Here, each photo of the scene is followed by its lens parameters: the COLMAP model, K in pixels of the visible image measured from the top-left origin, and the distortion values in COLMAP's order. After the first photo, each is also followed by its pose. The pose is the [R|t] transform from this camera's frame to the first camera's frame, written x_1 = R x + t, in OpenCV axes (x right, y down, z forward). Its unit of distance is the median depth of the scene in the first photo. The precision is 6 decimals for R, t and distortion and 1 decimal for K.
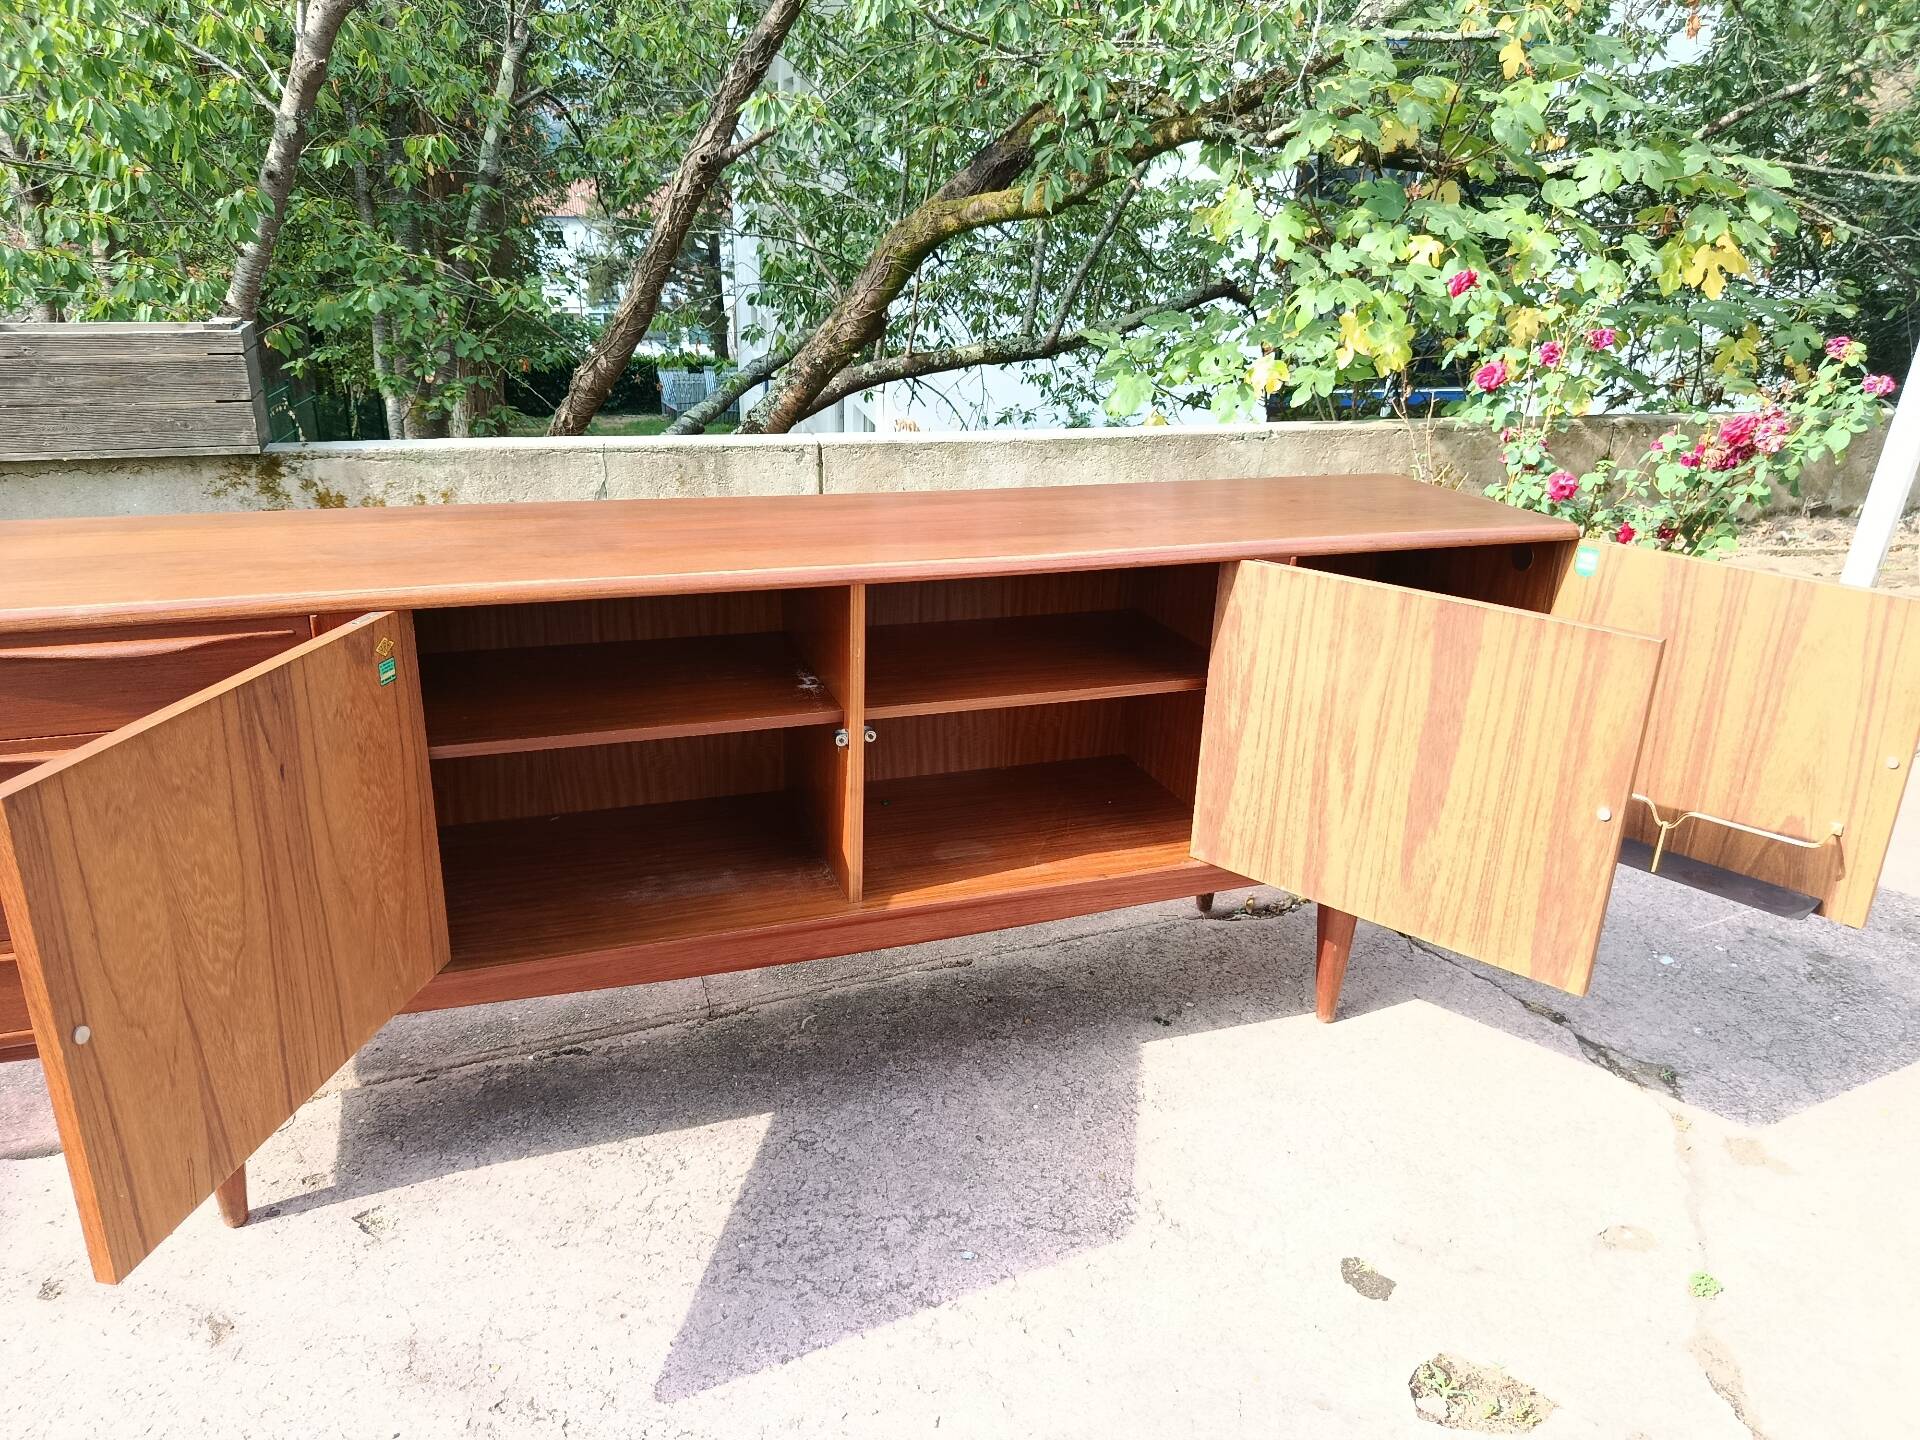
lens RADIAL K [[1351.0, 0, 957.8], [0, 1351.0, 730.9], [0, 0, 1]] dist [0.016201, -0.031746]
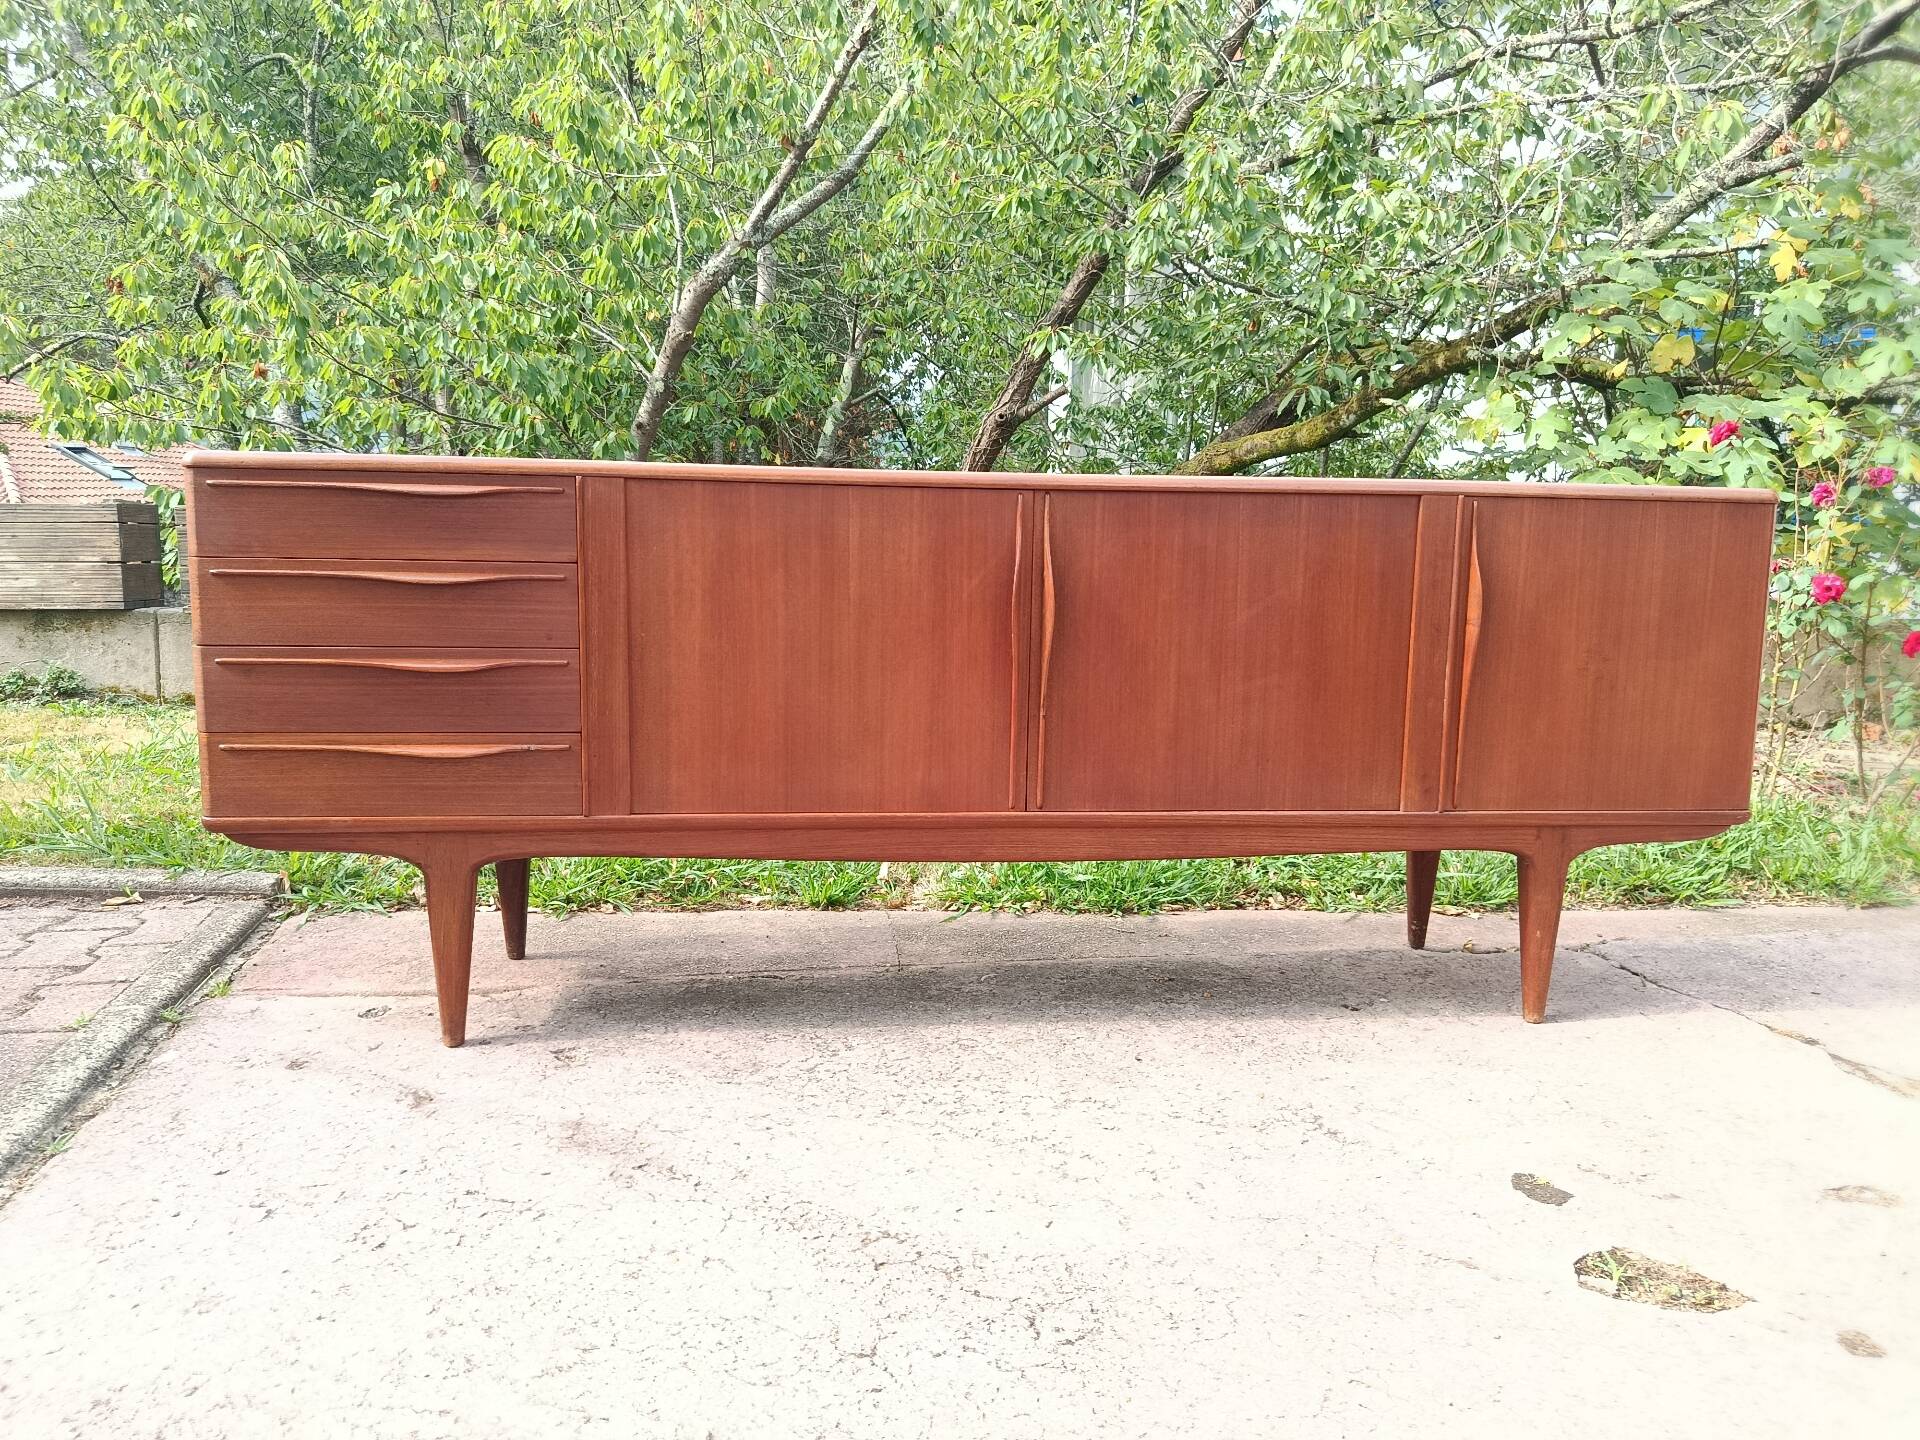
lens RADIAL K [[1351.0, 0, 948.4], [0, 1351.0, 728.5], [0, 0, 1]] dist [0.016201, -0.031746]
pose [[0.973940, 0.019800, -0.225938, 0.040962], [-0.071345, 0.972358, -0.222328, 0.121876], [0.215291, 0.232654, 0.948431, -0.011723]]
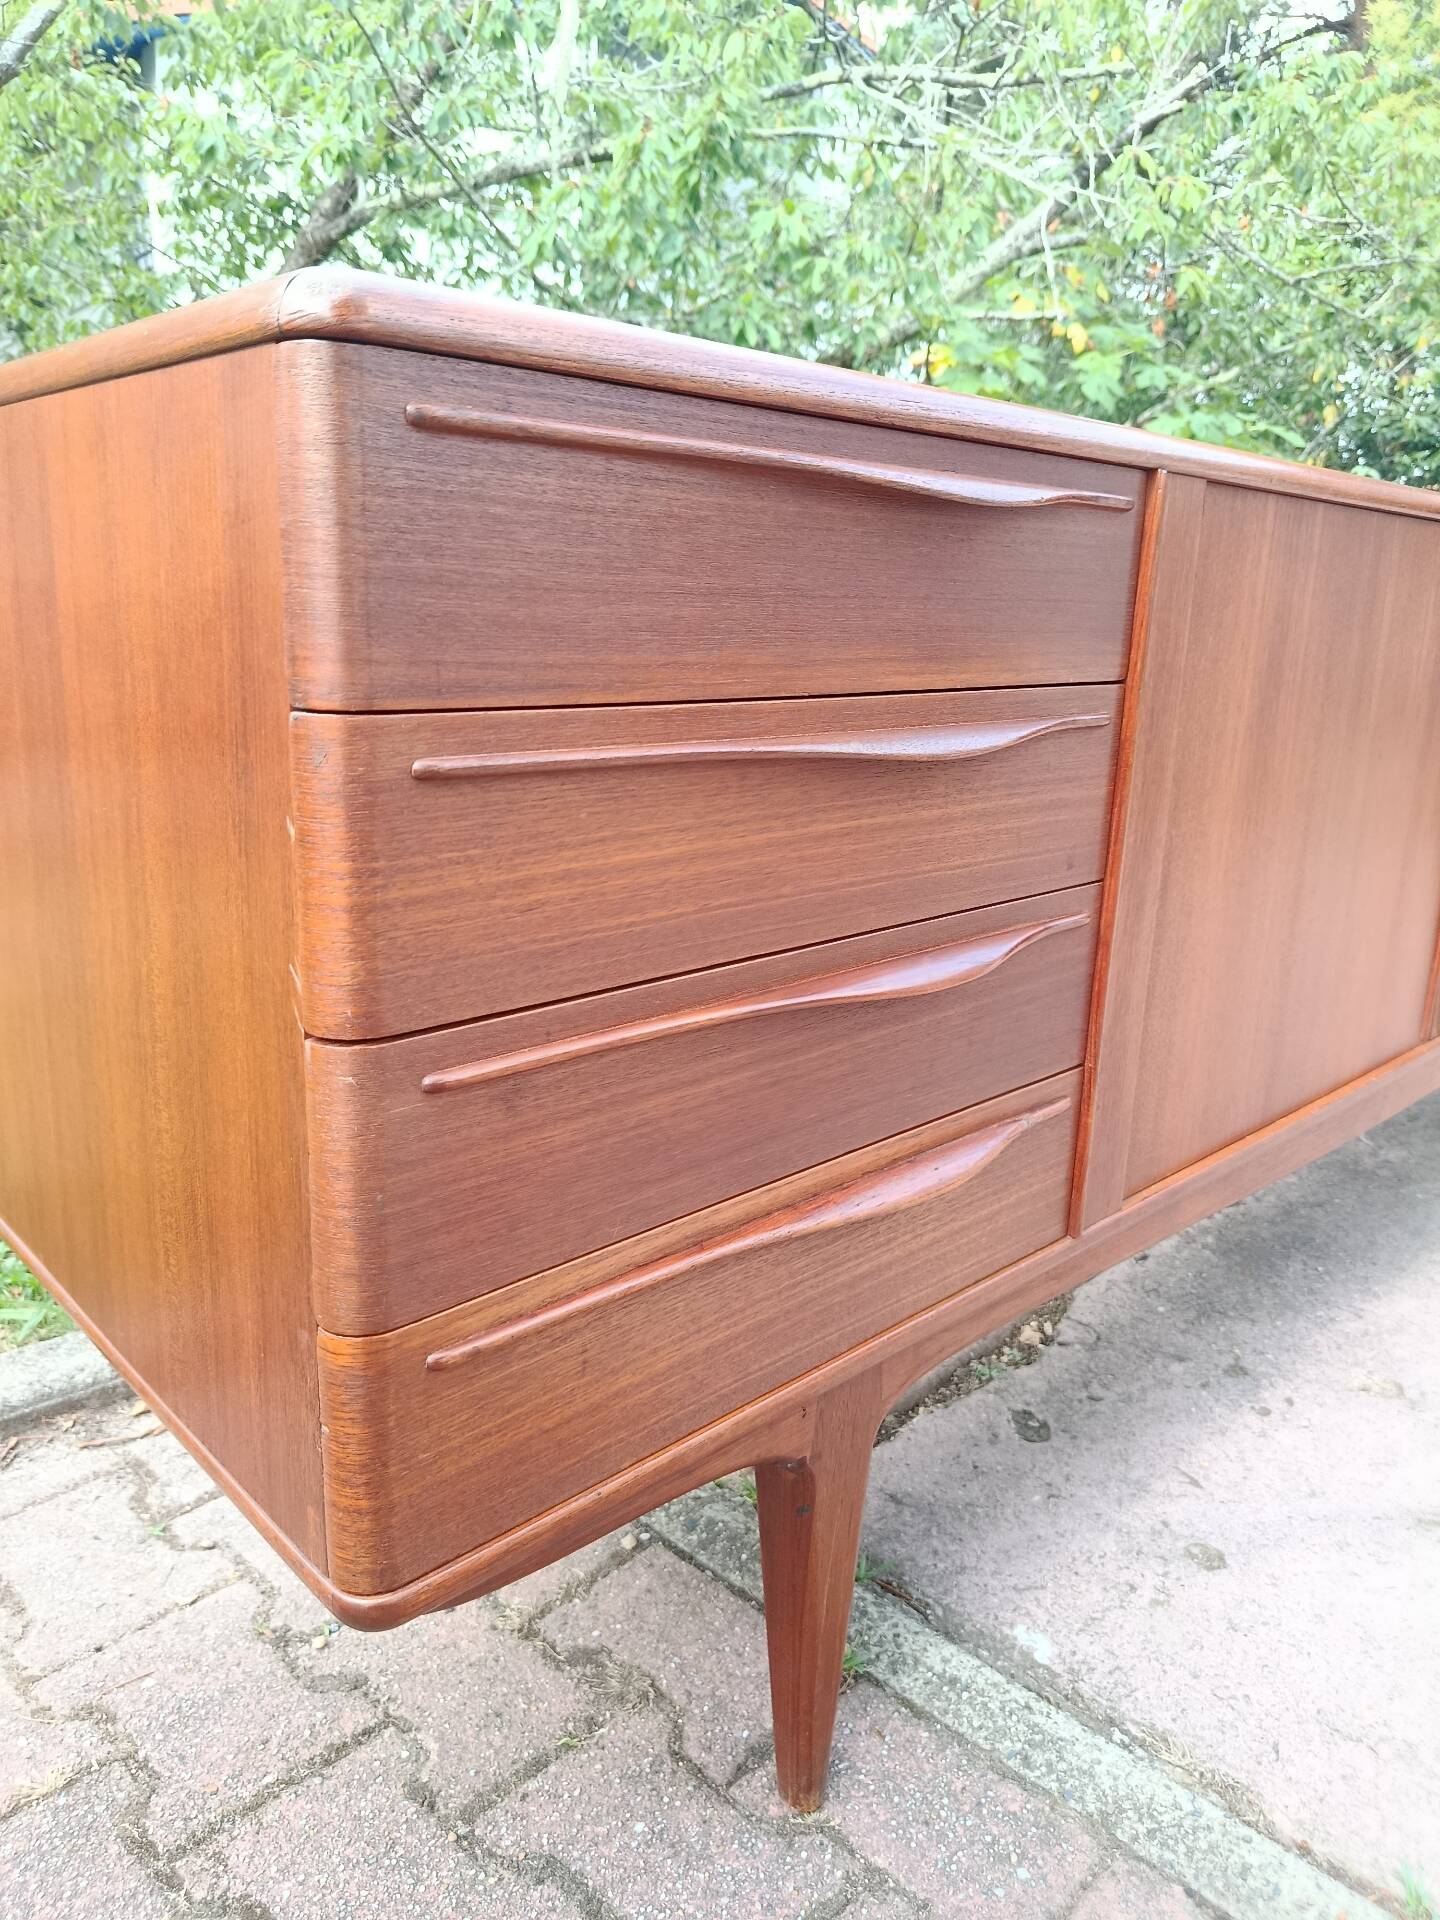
lens RADIAL K [[1351.0, 0, 711.5], [0, 1351.0, 957.7], [0, 0, 1]] dist [0.016201, -0.031746]
pose [[0.920762, -0.117632, 0.371969, -0.387306], [0.152738, 0.986043, -0.066256, 0.041980], [-0.358984, 0.117820, 0.925878, 0.145300]]
